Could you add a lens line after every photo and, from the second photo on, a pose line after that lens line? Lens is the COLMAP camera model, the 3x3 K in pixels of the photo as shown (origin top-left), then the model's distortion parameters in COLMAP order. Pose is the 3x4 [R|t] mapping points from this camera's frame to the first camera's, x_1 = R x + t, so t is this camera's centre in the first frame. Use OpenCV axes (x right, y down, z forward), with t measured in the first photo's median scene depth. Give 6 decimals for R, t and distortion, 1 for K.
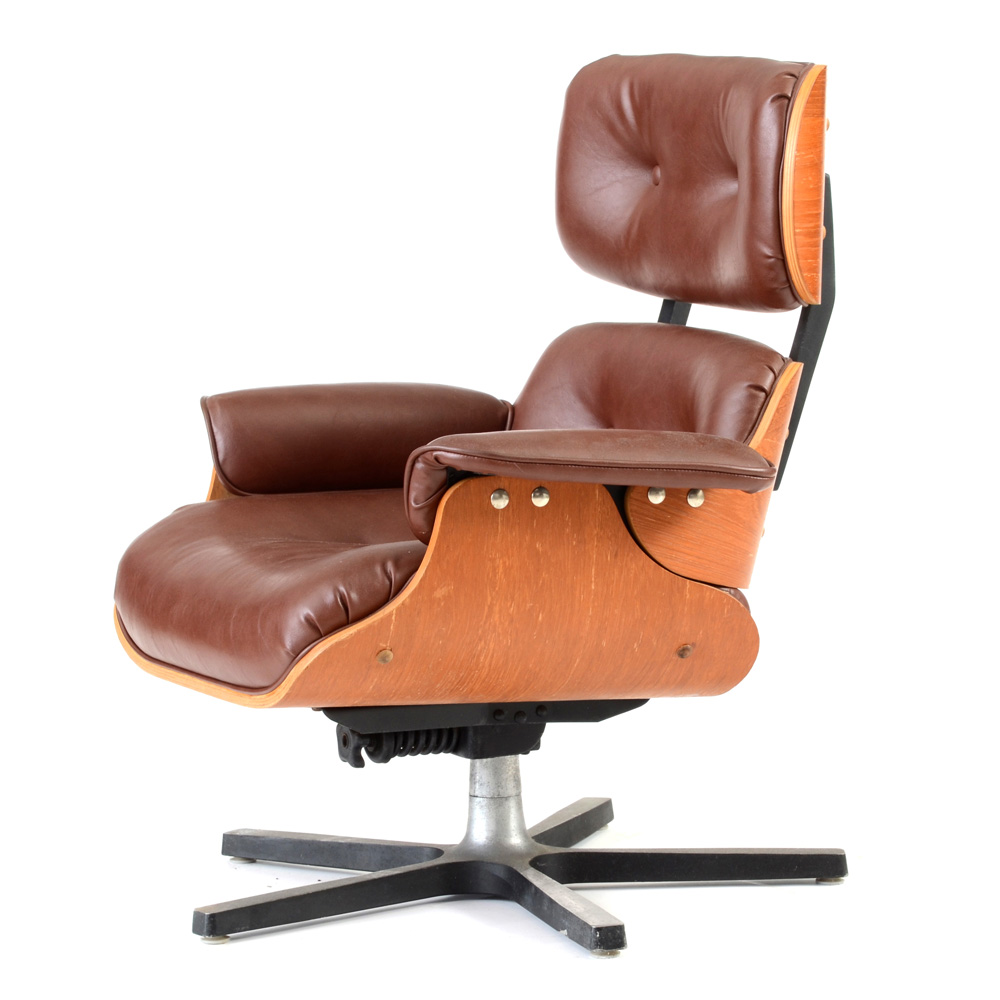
lens RADIAL K [[4700.9, 0, 500.0], [0, 4700.9, 500.0], [0, 0, 1]] dist [0.687019, 1.189363]
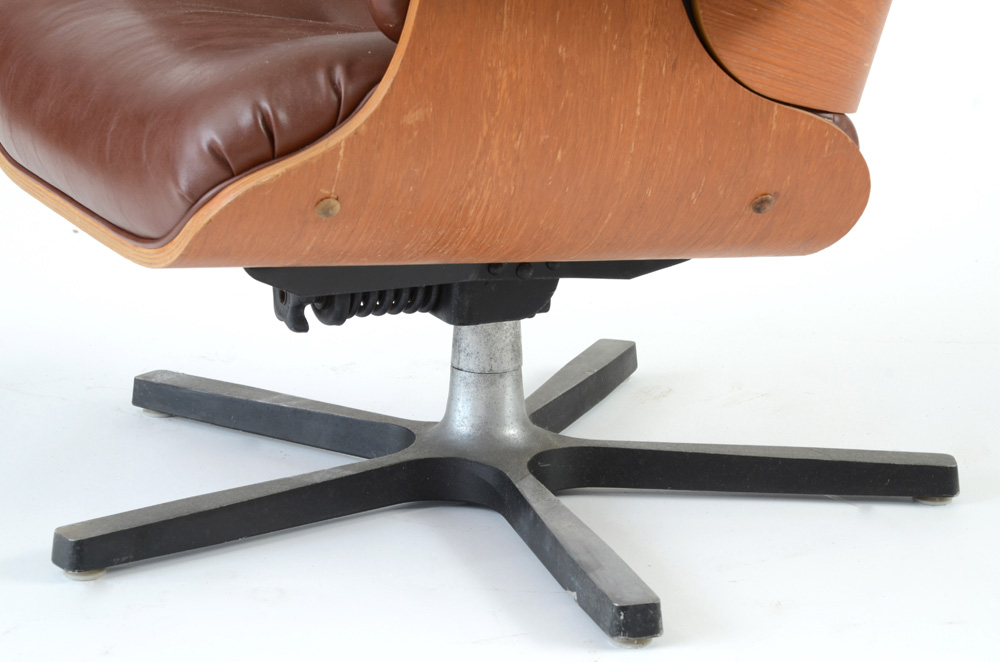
lens RADIAL K [[3034.2, 0, 500.0], [0, 3034.2, 331.0], [0, 0, 1]] dist [0.800243, 1.347759]
pose [[0.999108, 0.042212, -0.001126, 0.001519], [-0.041601, 0.988527, 0.145204, -0.013601], [0.007242, -0.145028, 0.989401, 0.551581]]
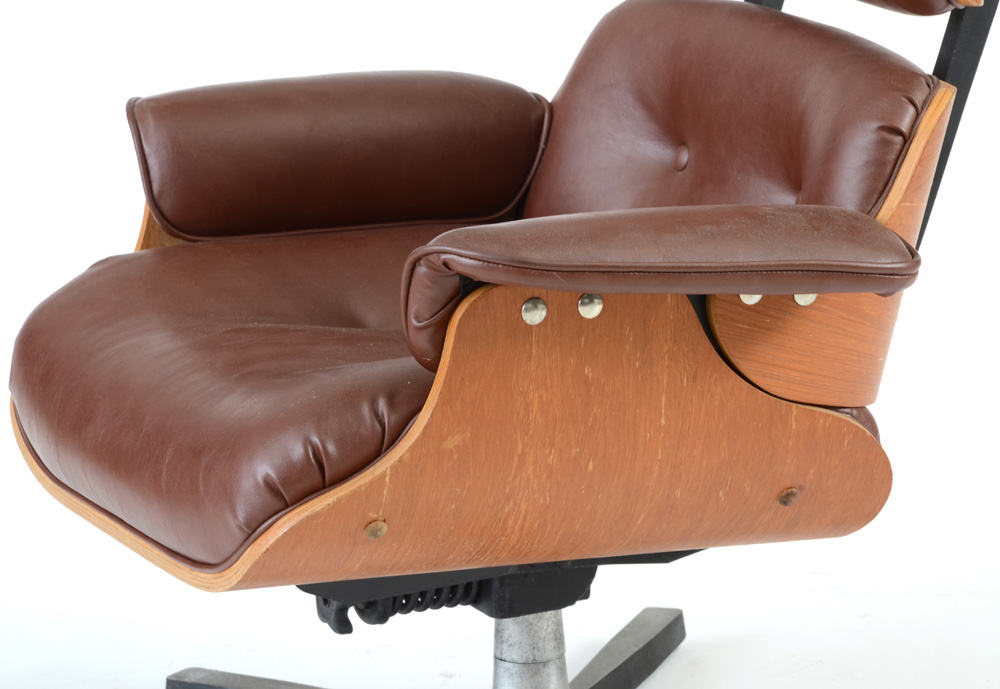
lens RADIAL K [[4651.7, 0, 518.5], [0, 4651.7, 344.8], [0, 0, 1]] dist [1.567475, 8.164029]
pose [[0.999984, -0.004468, -0.003348, -0.000053], [0.004851, 0.992161, 0.124875, -0.082403], [0.002763, -0.124889, 0.992167, 0.286316]]
